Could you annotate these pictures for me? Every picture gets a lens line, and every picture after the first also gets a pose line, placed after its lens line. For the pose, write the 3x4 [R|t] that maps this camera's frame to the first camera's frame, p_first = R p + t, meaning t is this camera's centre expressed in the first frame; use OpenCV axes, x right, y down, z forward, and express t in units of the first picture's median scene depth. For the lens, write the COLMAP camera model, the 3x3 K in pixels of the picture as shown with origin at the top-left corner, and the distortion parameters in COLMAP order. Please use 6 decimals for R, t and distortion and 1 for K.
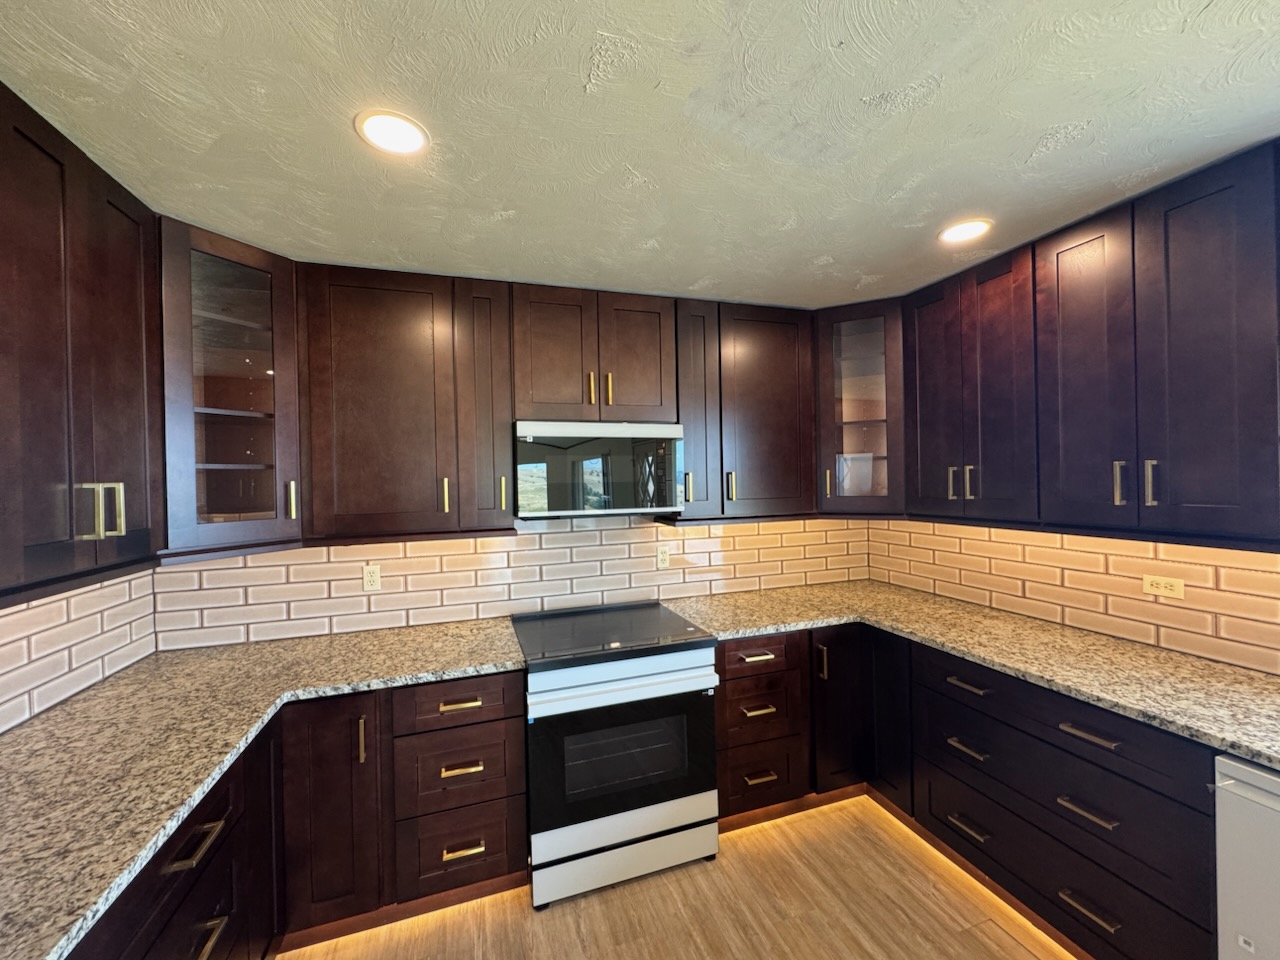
lens RADIAL K [[518.3, 0, 648.7], [0, 518.3, 478.7], [0, 0, 1]] dist [0.000013, 0.000127]
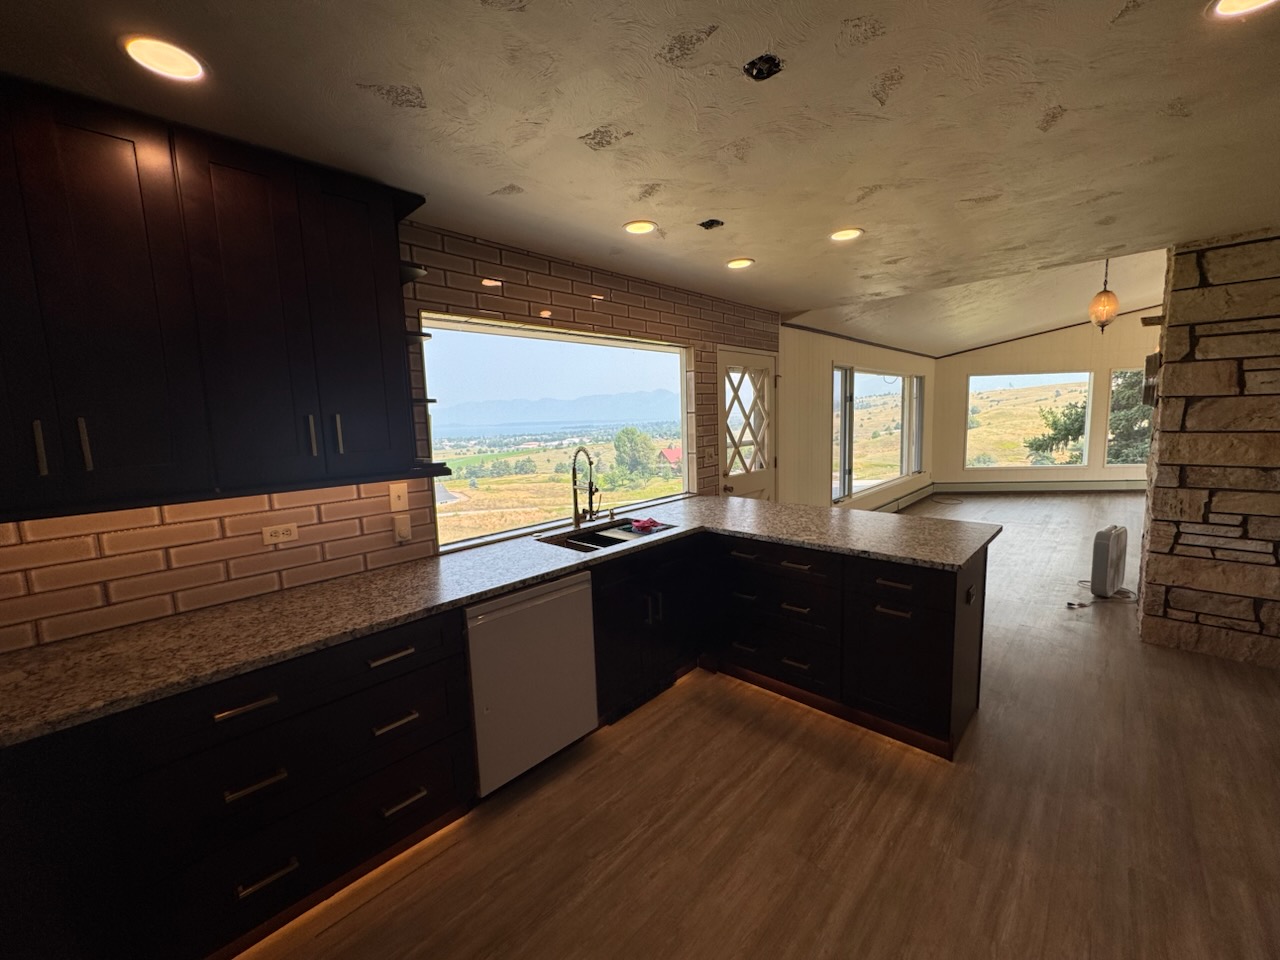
lens RADIAL K [[518.3, 0, 648.7], [0, 518.3, 478.7], [0, 0, 1]] dist [0.000013, 0.000127]
pose [[-0.472368, -0.074240, 0.878269, -0.323252], [0.042163, 0.993402, 0.106649, 0.010913], [-0.880392, 0.087408, -0.466122, 0.841490]]
